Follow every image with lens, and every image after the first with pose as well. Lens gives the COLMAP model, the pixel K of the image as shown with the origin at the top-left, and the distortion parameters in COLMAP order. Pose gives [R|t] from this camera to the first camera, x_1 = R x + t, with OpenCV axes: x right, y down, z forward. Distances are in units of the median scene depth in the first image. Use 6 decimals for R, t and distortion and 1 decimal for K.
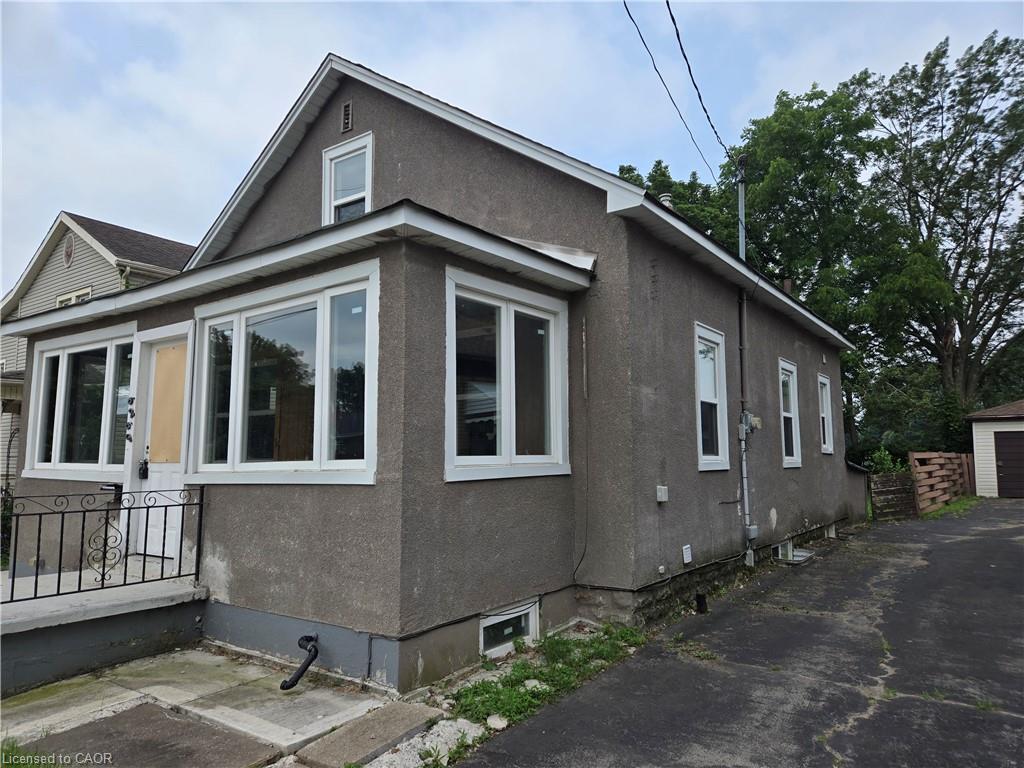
lens RADIAL K [[686.6, 0, 513.6], [0, 686.6, 383.2], [0, 0, 1]] dist [0.030886, -0.012679]
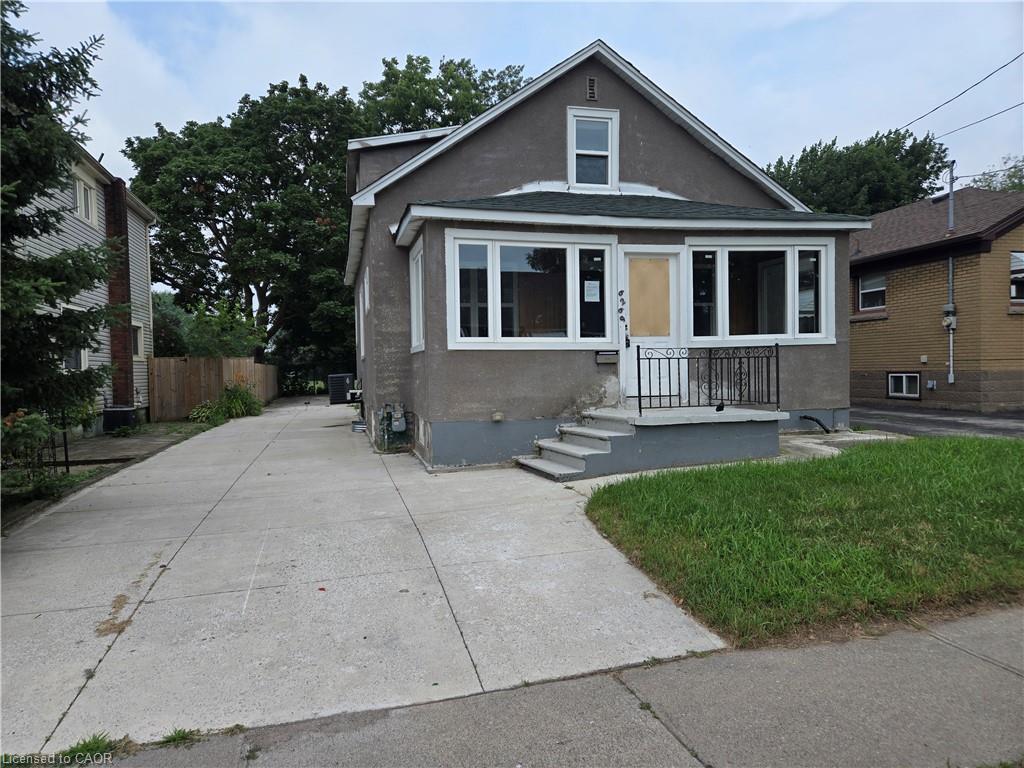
lens RADIAL K [[686.6, 0, 509.9], [0, 686.6, 382.9], [0, 0, 1]] dist [0.030886, -0.012679]
pose [[0.649621, -0.027511, 0.759760, -1.759745], [-0.066165, 0.993507, 0.092548, 0.092157], [-0.757373, -0.110390, 0.643583, 0.234961]]
